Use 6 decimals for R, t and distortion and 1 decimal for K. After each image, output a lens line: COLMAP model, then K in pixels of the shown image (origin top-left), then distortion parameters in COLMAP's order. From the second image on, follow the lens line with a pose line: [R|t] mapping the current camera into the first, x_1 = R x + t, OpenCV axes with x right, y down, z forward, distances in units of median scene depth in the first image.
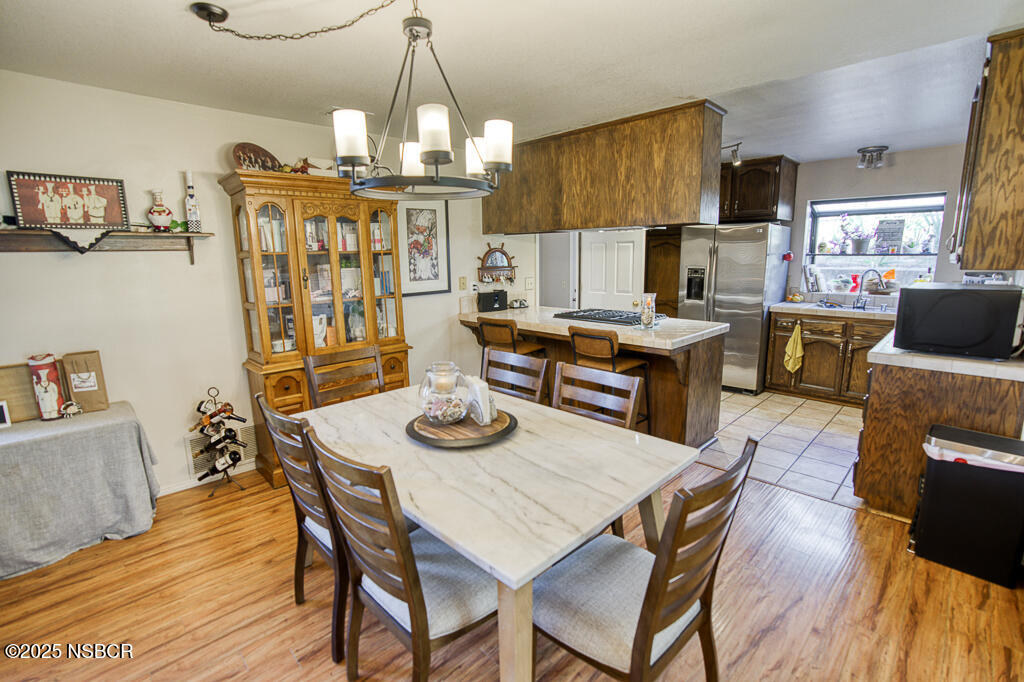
lens RADIAL K [[472.5, 0, 512.0], [0, 472.5, 341.0], [0, 0, 1]] dist [-0.069931, 0.028559]
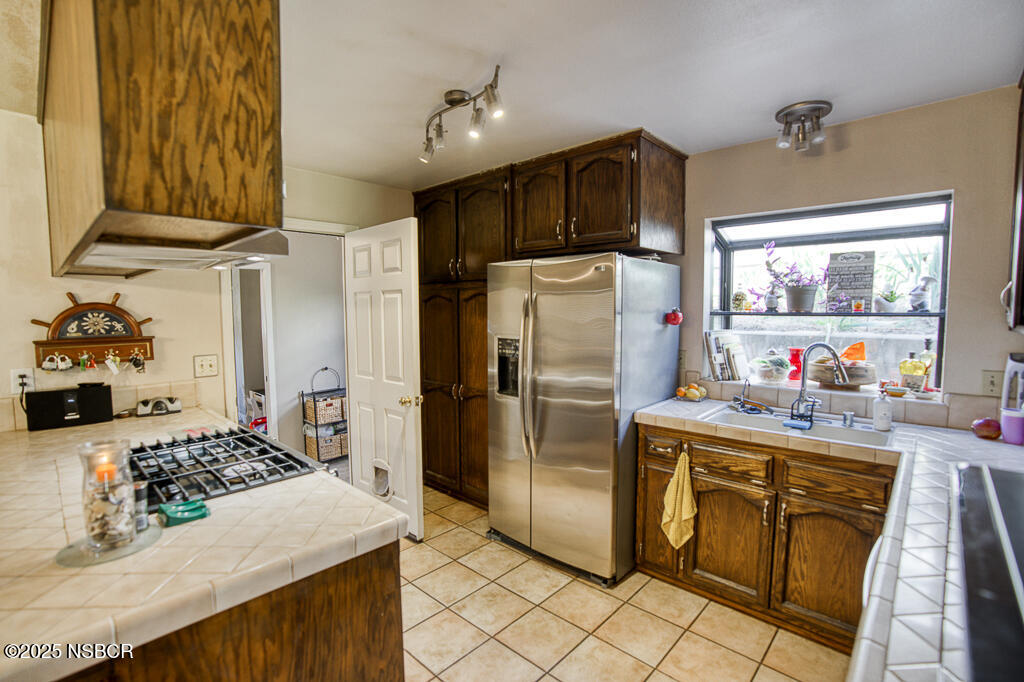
lens RADIAL K [[472.5, 0, 512.0], [0, 472.5, 341.0], [0, 0, 1]] dist [-0.069931, 0.028559]
pose [[0.999154, 0.004101, 0.040923, 0.400955], [0.000491, 0.993757, -0.111566, -0.097049], [-0.041125, 0.111492, 0.992914, 0.478132]]
